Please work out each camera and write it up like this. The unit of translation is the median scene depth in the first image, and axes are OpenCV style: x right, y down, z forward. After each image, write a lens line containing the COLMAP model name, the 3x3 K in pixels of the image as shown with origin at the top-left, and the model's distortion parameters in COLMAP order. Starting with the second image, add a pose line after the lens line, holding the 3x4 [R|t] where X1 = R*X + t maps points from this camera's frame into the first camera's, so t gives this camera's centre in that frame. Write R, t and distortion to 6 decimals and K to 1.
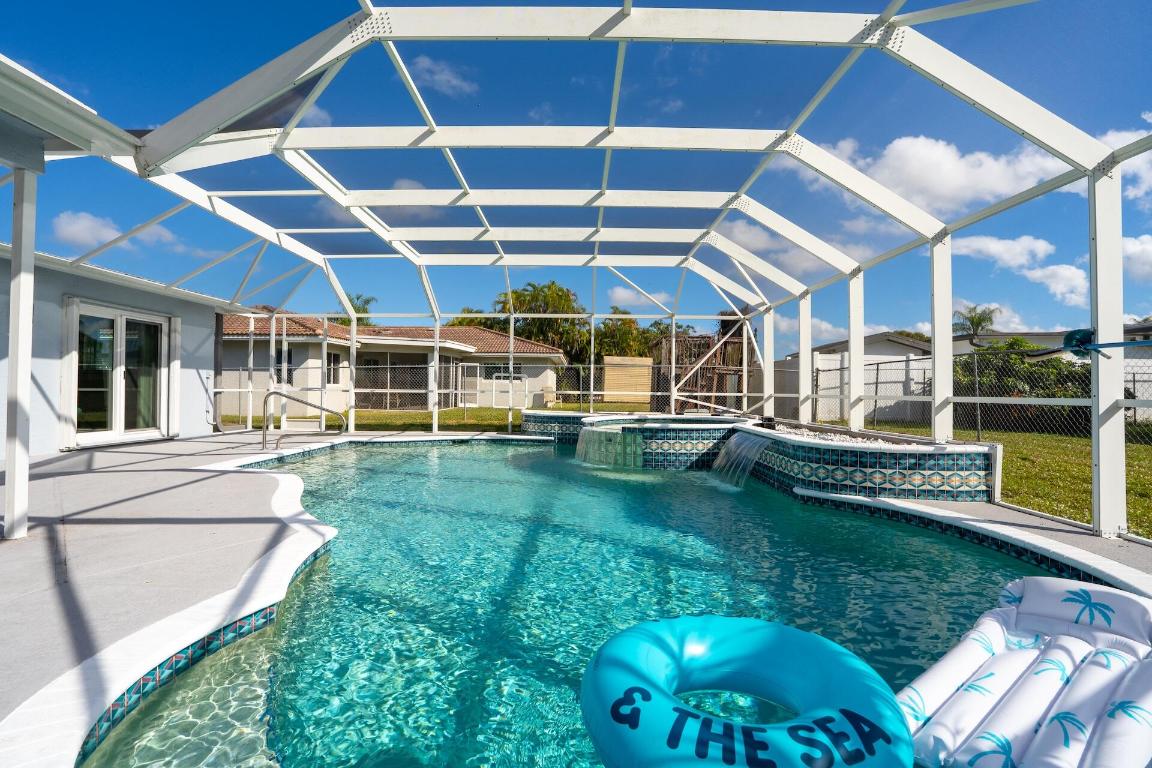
lens RADIAL K [[554.0, 0, 576.0], [0, 554.0, 384.0], [0, 0, 1]] dist [-0.026865, 0.000258]
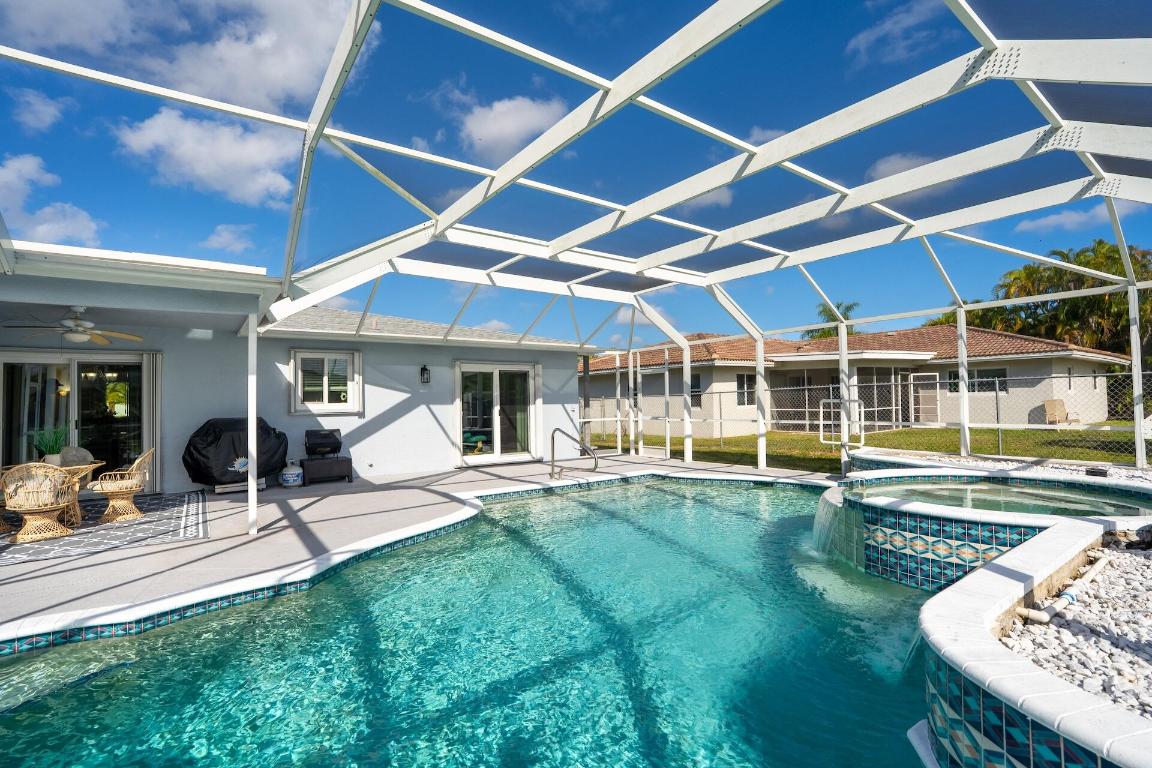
lens RADIAL K [[554.0, 0, 576.0], [0, 554.0, 384.0], [0, 0, 1]] dist [-0.026865, 0.000258]
pose [[0.579689, -0.041530, -0.813779, 0.330981], [0.031111, 0.999100, -0.028826, -0.033958], [0.814244, -0.008608, 0.580459, 0.299605]]
